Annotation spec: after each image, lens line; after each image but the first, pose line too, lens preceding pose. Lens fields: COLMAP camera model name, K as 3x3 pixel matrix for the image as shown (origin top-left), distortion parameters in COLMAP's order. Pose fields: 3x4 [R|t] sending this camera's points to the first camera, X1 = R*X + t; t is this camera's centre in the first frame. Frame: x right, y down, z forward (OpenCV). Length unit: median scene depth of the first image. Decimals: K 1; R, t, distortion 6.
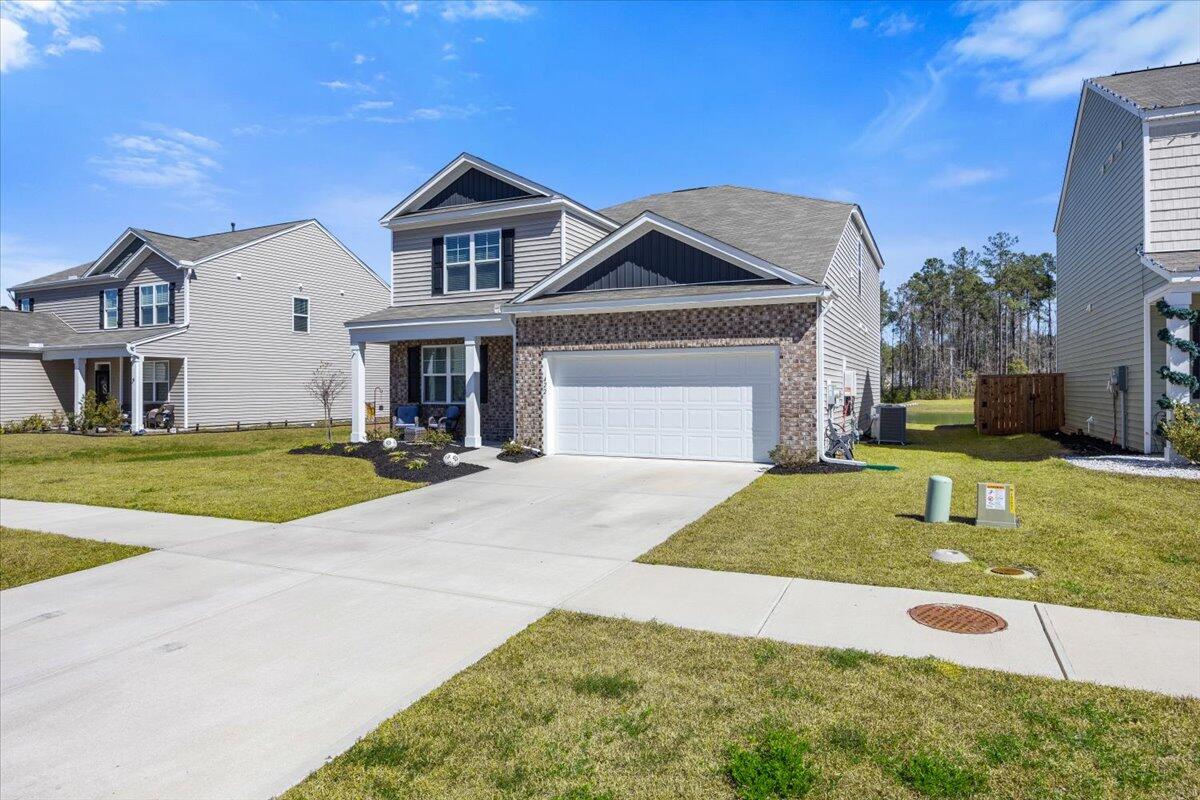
lens RADIAL K [[699.3, 0, 600.0], [0, 699.3, 400.0], [0, 0, 1]] dist [-0.006662, -0.001763]
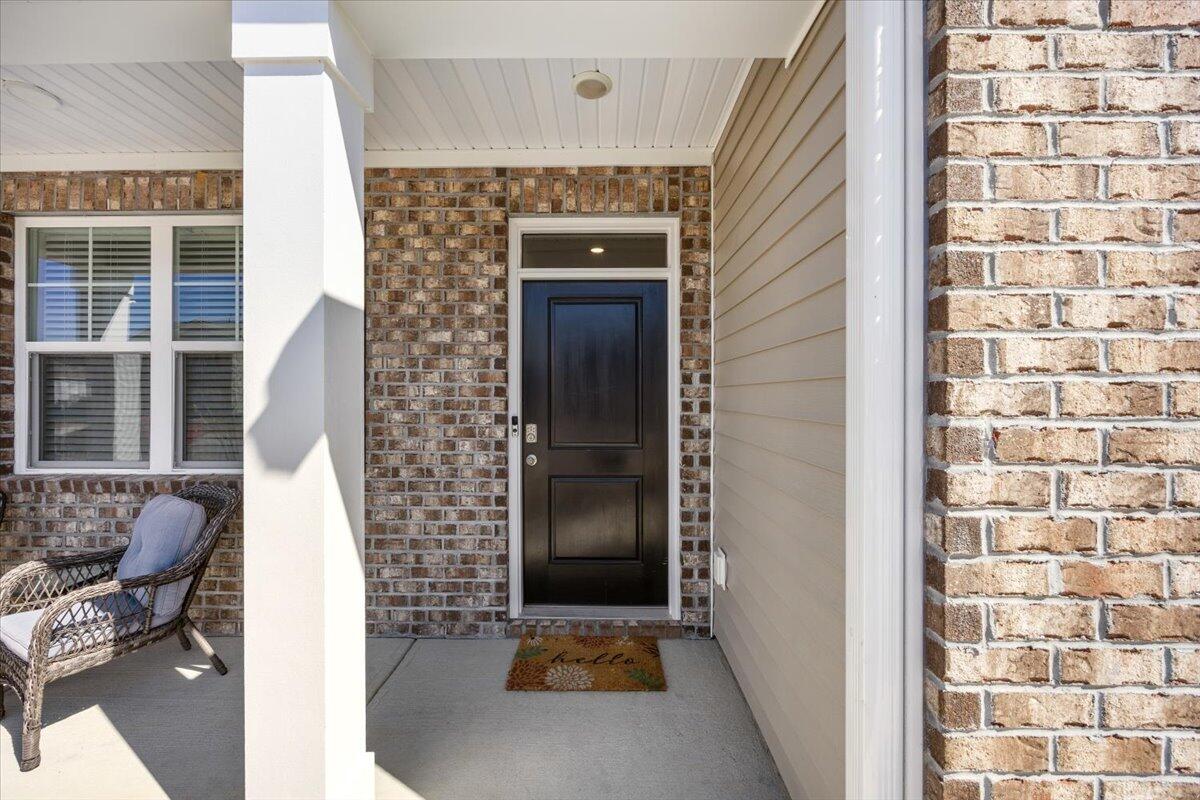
lens RADIAL K [[467.0, 0, 600.0], [0, 467.0, 400.0], [0, 0, 1]] dist [-0.001461, -0.000150]
pose [[0.903991, 0.000609, 0.427551, -0.182950], [0.002525, 0.999974, -0.006763, -0.020925], [-0.427544, 0.007193, 0.903966, 0.967394]]
